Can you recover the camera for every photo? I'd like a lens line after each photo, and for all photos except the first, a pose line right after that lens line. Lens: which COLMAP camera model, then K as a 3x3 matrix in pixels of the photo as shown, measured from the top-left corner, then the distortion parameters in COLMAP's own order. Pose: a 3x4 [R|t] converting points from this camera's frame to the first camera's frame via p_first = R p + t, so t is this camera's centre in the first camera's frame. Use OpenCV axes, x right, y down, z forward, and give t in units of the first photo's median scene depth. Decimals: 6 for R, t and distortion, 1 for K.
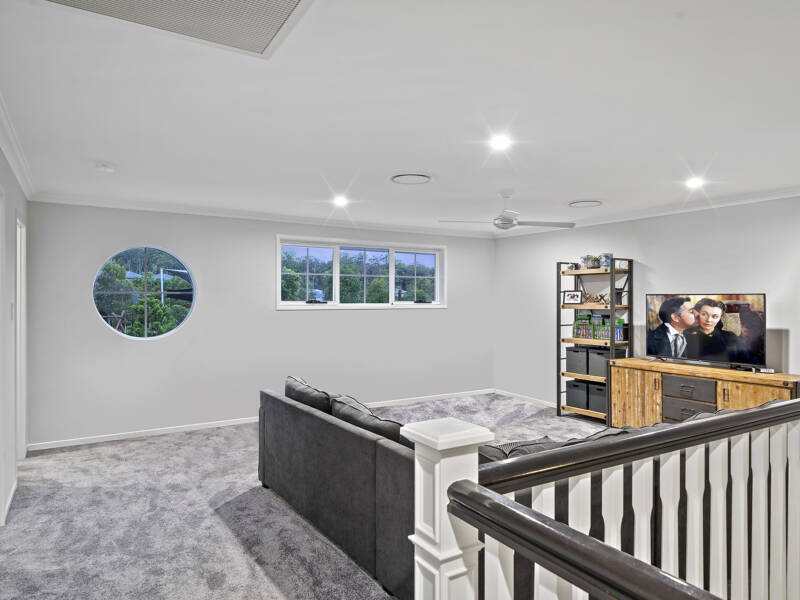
lens RADIAL K [[524.9, 0, 400.0], [0, 524.9, 300.0], [0, 0, 1]] dist [-0.001201, -0.000097]
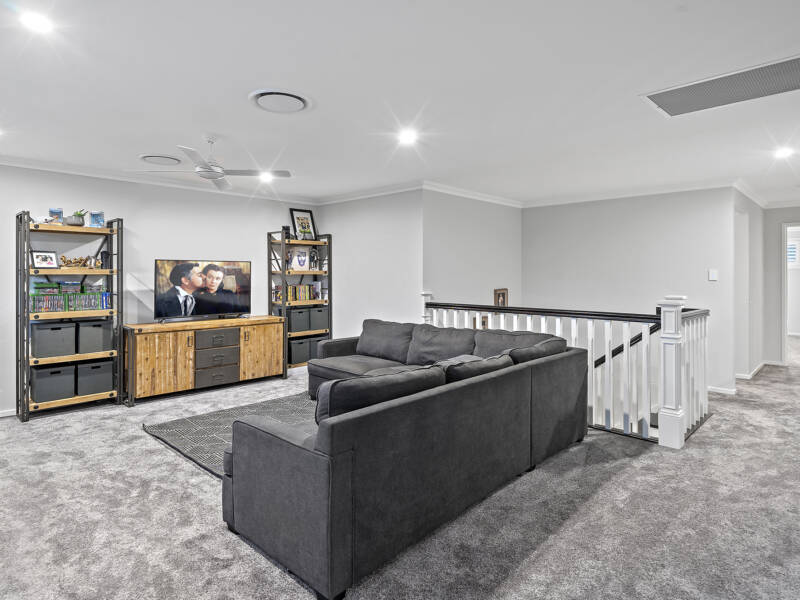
lens RADIAL K [[474.7, 0, 400.3], [0, 474.7, 266.2], [0, 0, 1]] dist [0.003545, 0.000900]
pose [[-0.249375, 0.002073, 0.968405, -0.578447], [-0.011676, 0.999919, -0.005147, 0.002087], [-0.968337, -0.012590, -0.249330, 0.808174]]
